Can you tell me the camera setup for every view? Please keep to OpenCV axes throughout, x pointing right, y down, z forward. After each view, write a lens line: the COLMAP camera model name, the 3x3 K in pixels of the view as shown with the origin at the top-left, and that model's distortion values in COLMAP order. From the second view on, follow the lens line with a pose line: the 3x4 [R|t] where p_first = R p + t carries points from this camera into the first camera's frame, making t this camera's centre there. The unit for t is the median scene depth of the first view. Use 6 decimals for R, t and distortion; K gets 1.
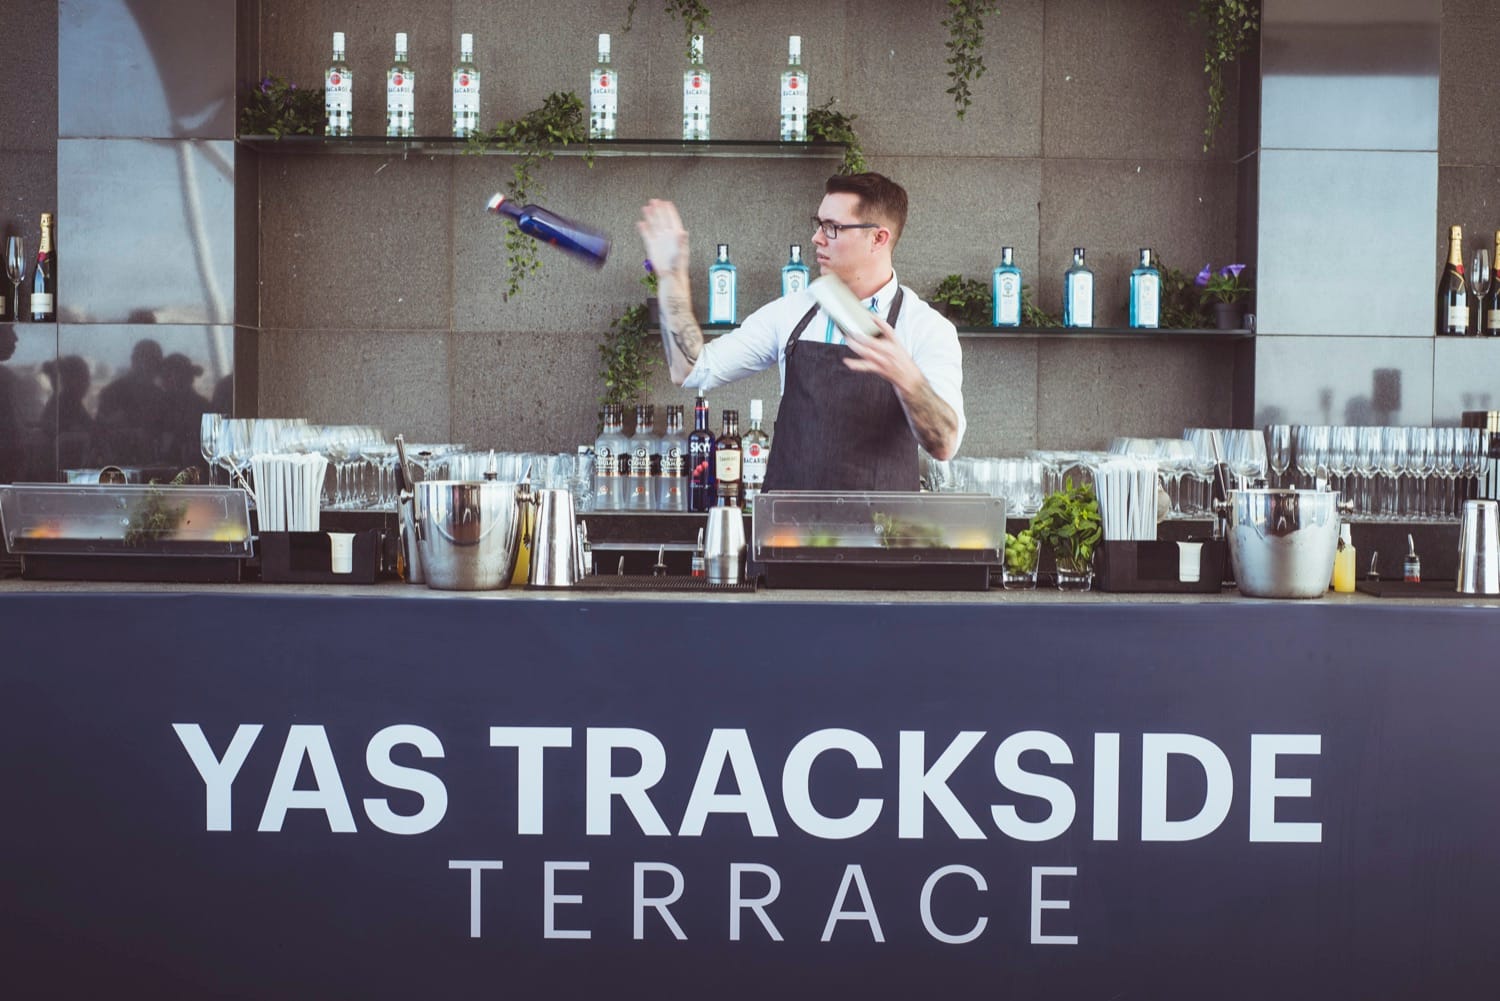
lens RADIAL K [[2300.2, 0, 748.5], [0, 2300.2, 501.4], [0, 0, 1]] dist [-0.096678, 0.000000]
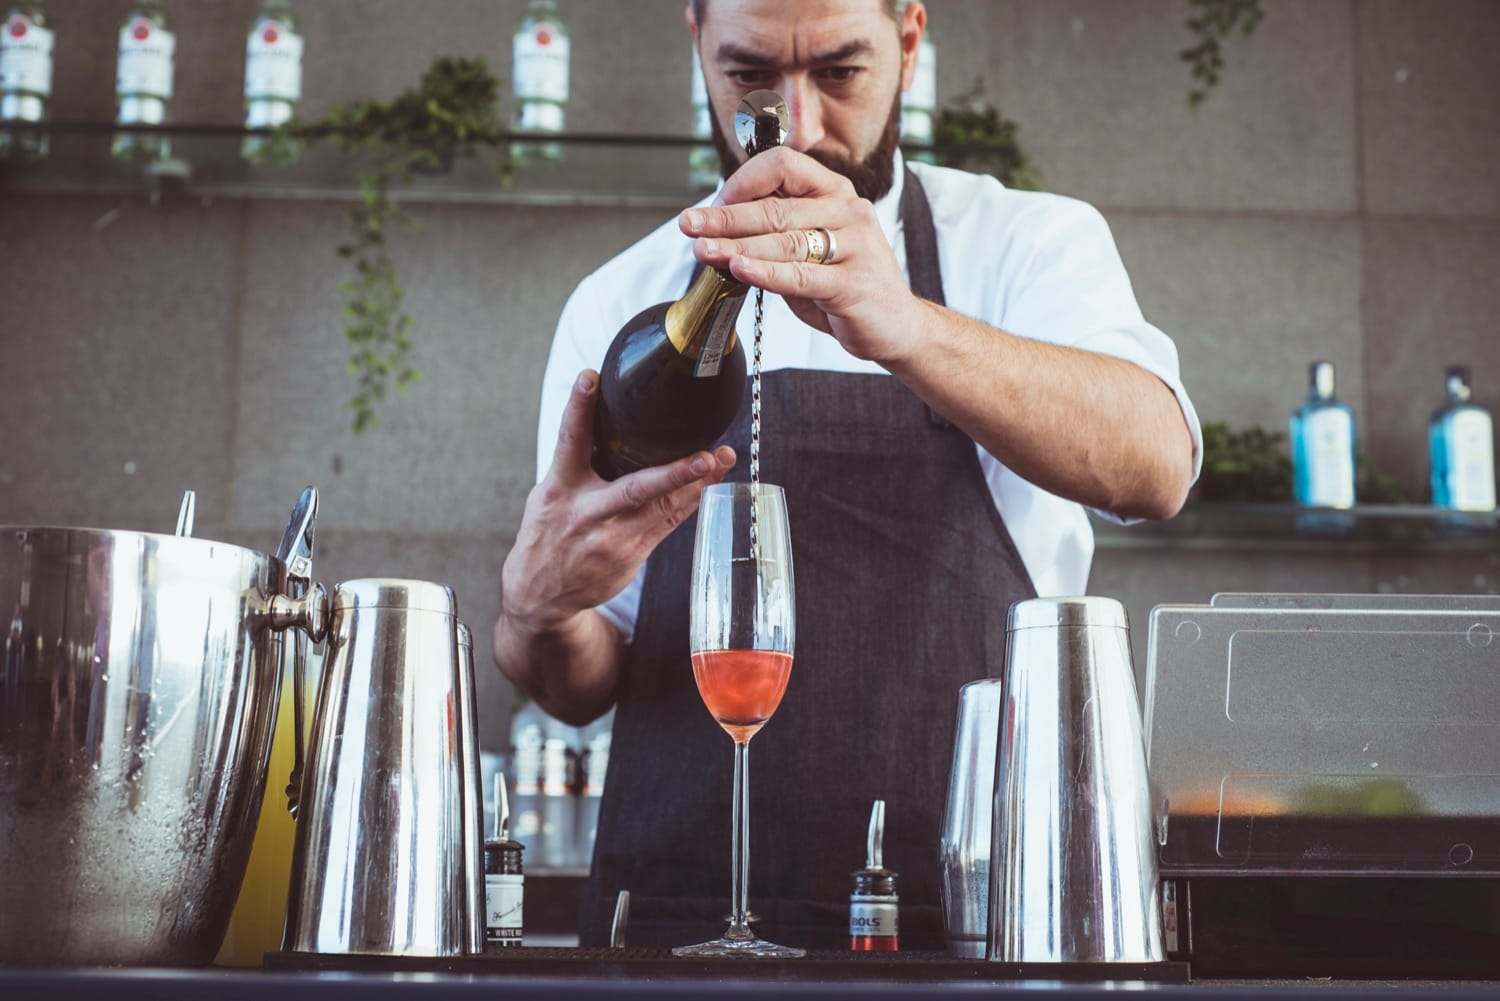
lens RADIAL K [[2300.2, 0, 753.5], [0, 2300.2, 502.0], [0, 0, 1]] dist [-0.096678, 0.000000]
pose [[0.998763, 0.008628, 0.048961, -0.039559], [0.001961, 0.977219, -0.212226, 0.028125], [-0.049676, 0.212060, 0.975993, 0.513717]]
